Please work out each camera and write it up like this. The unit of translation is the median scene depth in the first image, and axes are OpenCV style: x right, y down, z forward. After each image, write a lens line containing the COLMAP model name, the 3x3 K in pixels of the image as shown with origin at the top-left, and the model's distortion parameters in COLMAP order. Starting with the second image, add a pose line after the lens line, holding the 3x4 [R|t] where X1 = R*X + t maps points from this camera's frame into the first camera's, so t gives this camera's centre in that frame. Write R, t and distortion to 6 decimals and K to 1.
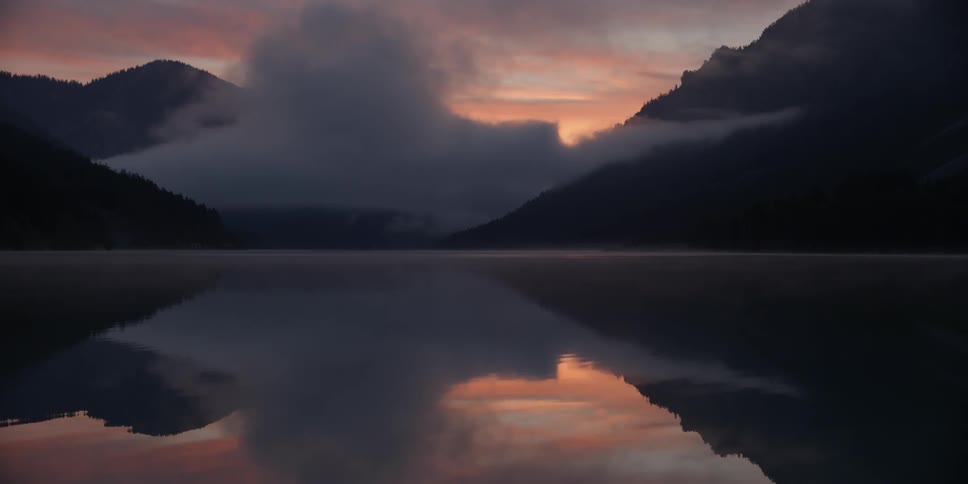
lens RADIAL K [[390.4, 0, 484.5], [0, 390.4, 241.9], [0, 0, 1]] dist [0.000594, 0.000032]
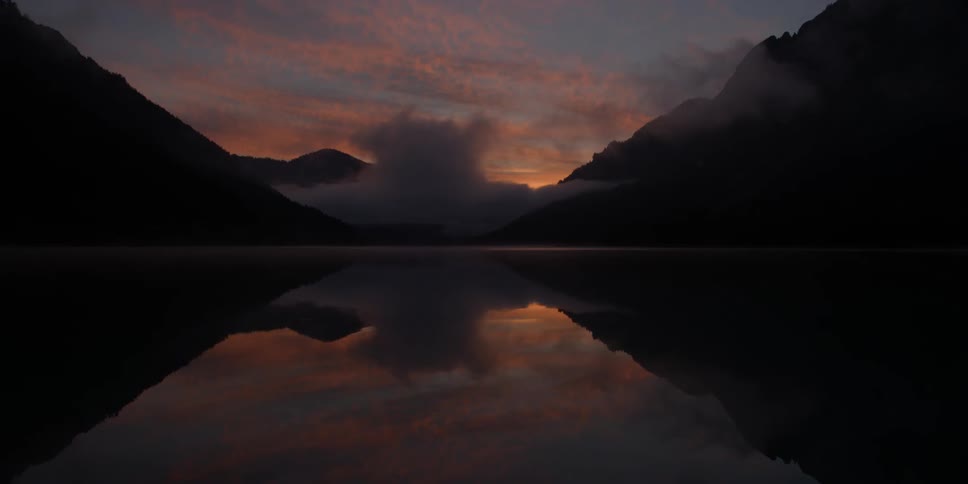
lens RADIAL K [[390.4, 0, 483.7], [0, 390.4, 241.8], [0, 0, 1]] dist [0.000594, 0.000032]
pose [[0.998203, -0.000418, -0.059913, 0.080810], [0.000966, 0.999958, 0.009120, -0.017680], [0.059907, -0.009162, 0.998162, -0.955804]]
